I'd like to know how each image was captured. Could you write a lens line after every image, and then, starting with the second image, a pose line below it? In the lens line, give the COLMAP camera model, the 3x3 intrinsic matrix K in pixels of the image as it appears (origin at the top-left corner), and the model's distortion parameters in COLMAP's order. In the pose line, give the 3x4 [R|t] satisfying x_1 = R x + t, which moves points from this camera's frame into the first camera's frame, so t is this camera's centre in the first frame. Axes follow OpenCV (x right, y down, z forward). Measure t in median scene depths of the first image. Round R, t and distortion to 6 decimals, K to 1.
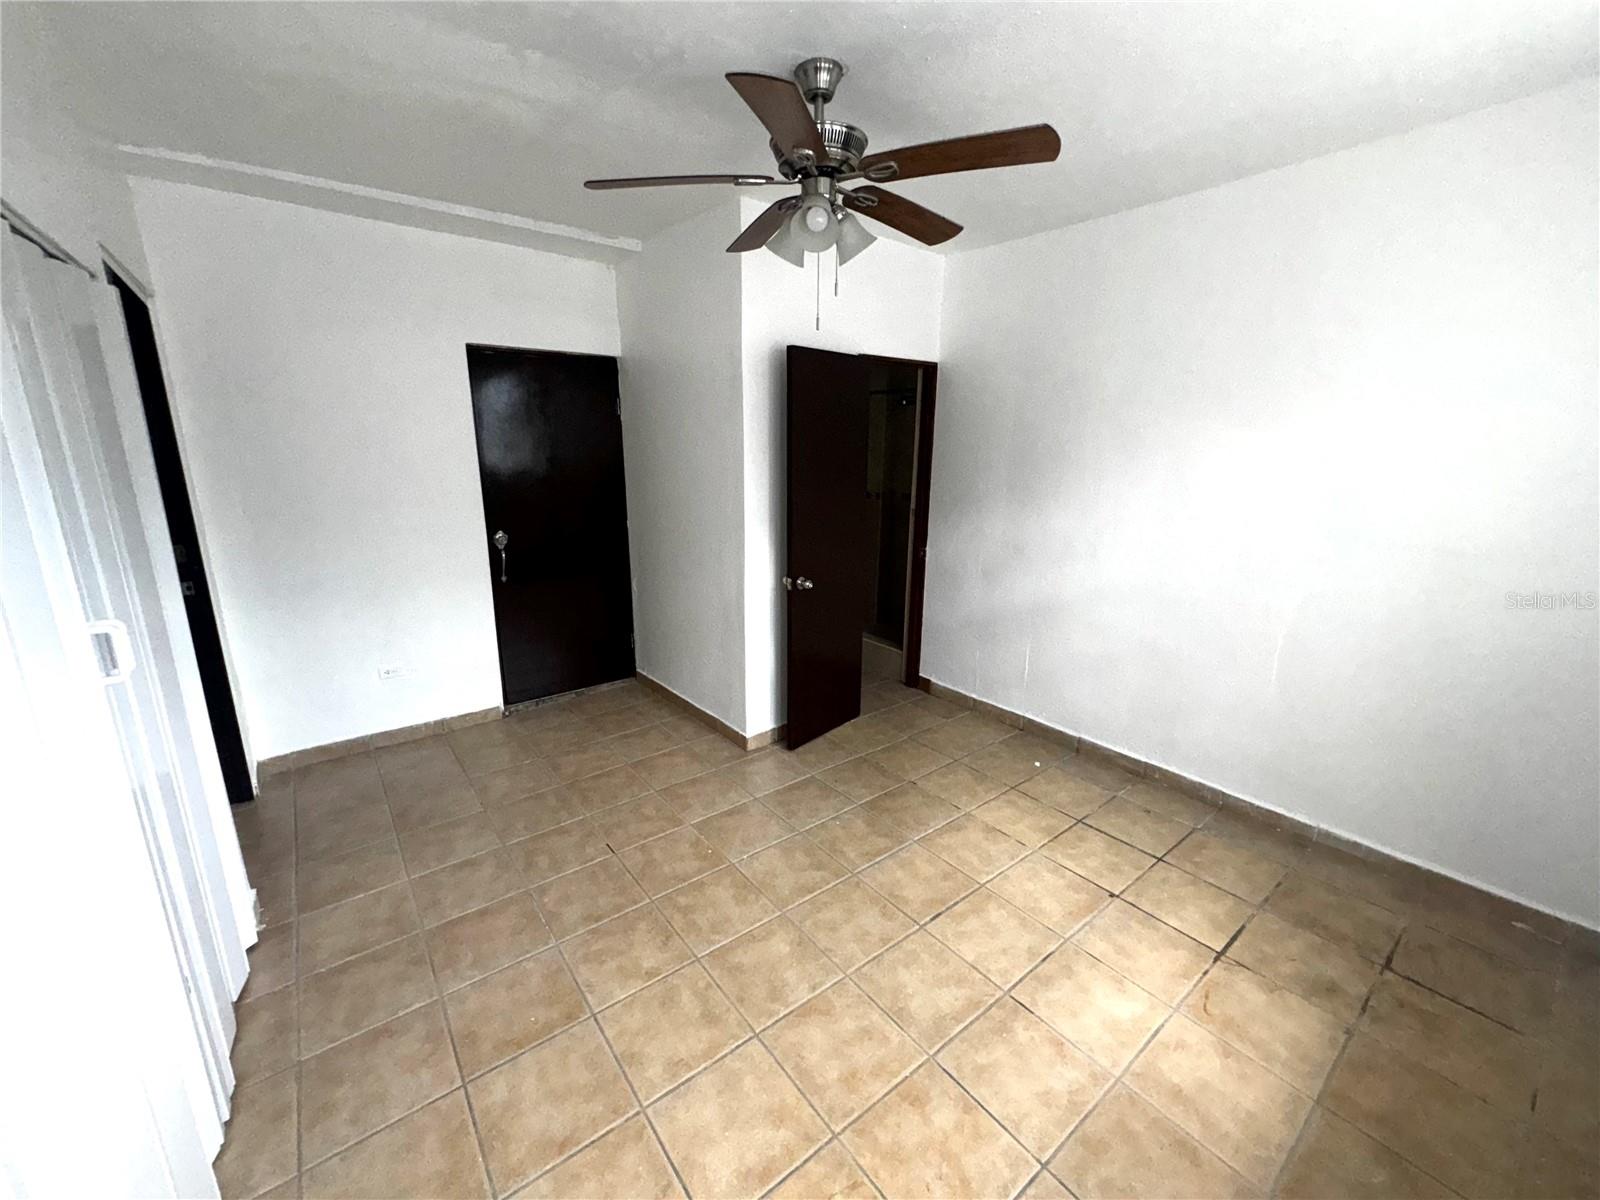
lens RADIAL K [[644.7, 0, 810.2], [0, 644.7, 603.4], [0, 0, 1]] dist [-0.000324, -0.000182]
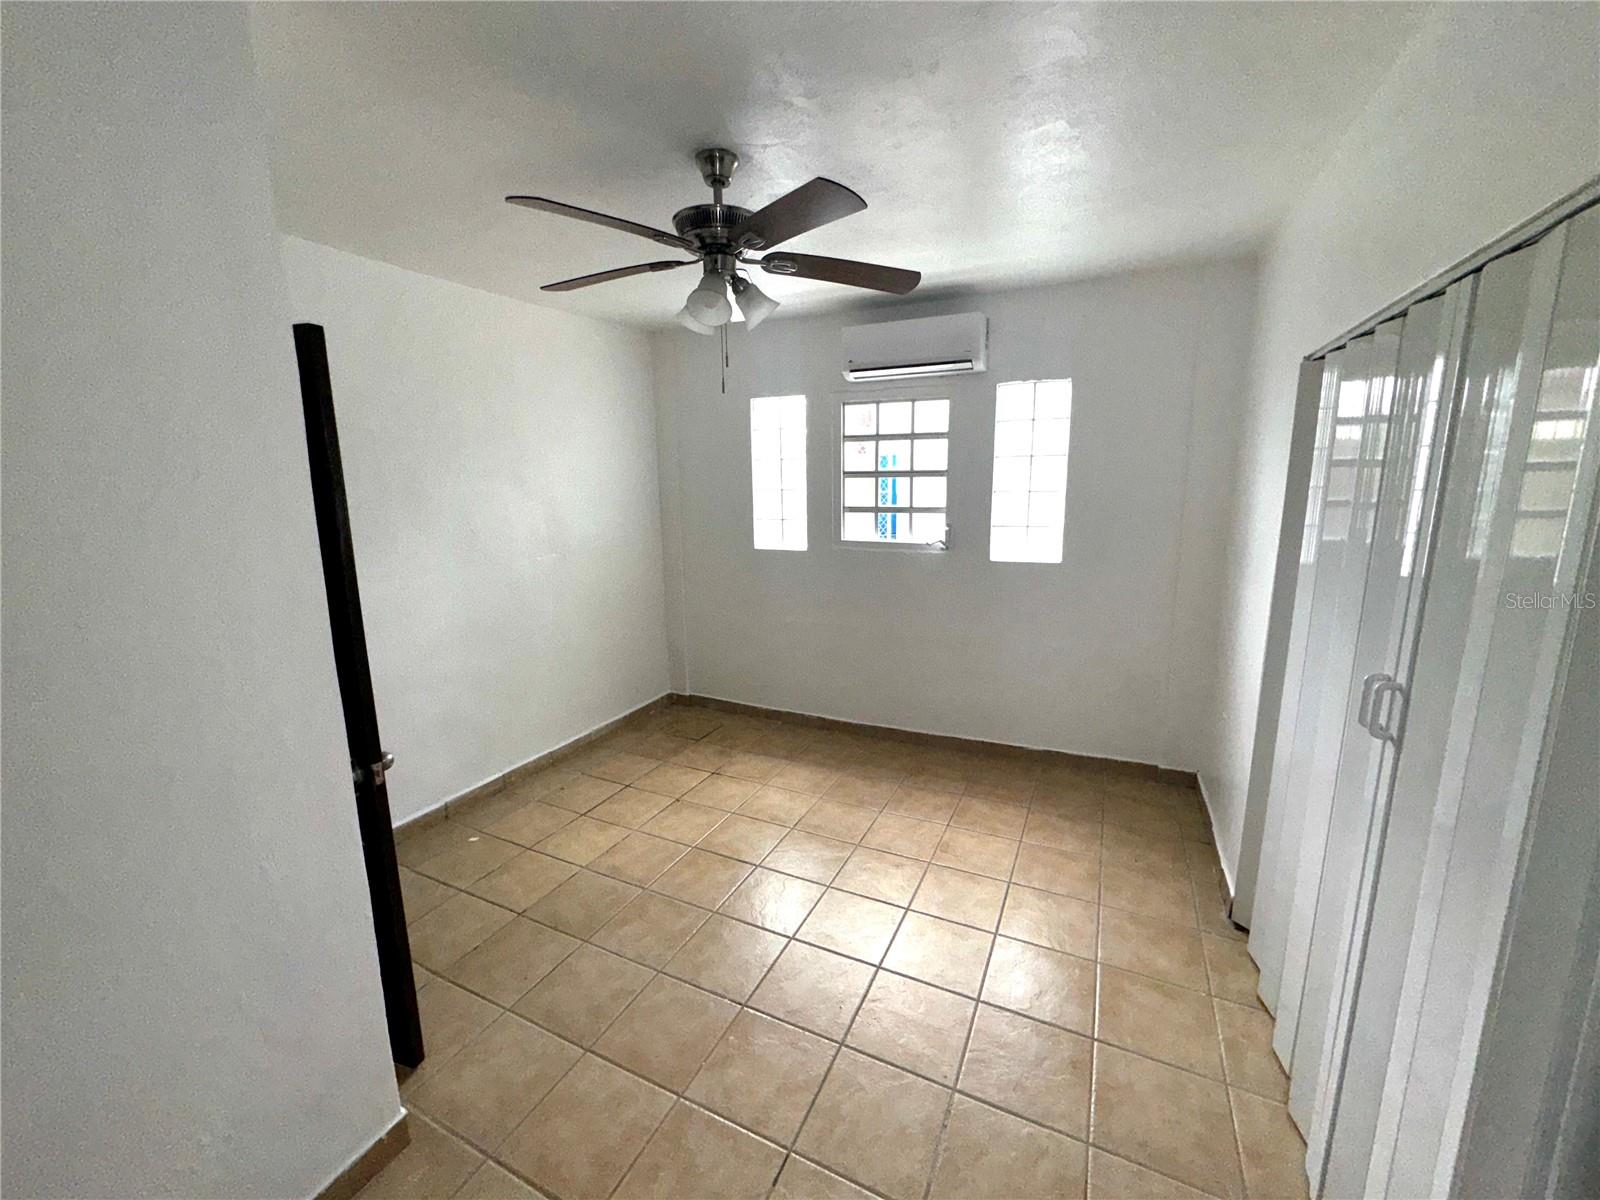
lens RADIAL K [[644.7, 0, 799.4], [0, 644.7, 591.8], [0, 0, 1]] dist [-0.000324, -0.000182]
pose [[-0.438098, -0.153141, 0.885786, -0.829089], [0.232300, 0.932624, 0.276131, -0.306839], [-0.868393, 0.326740, -0.373007, 1.116106]]
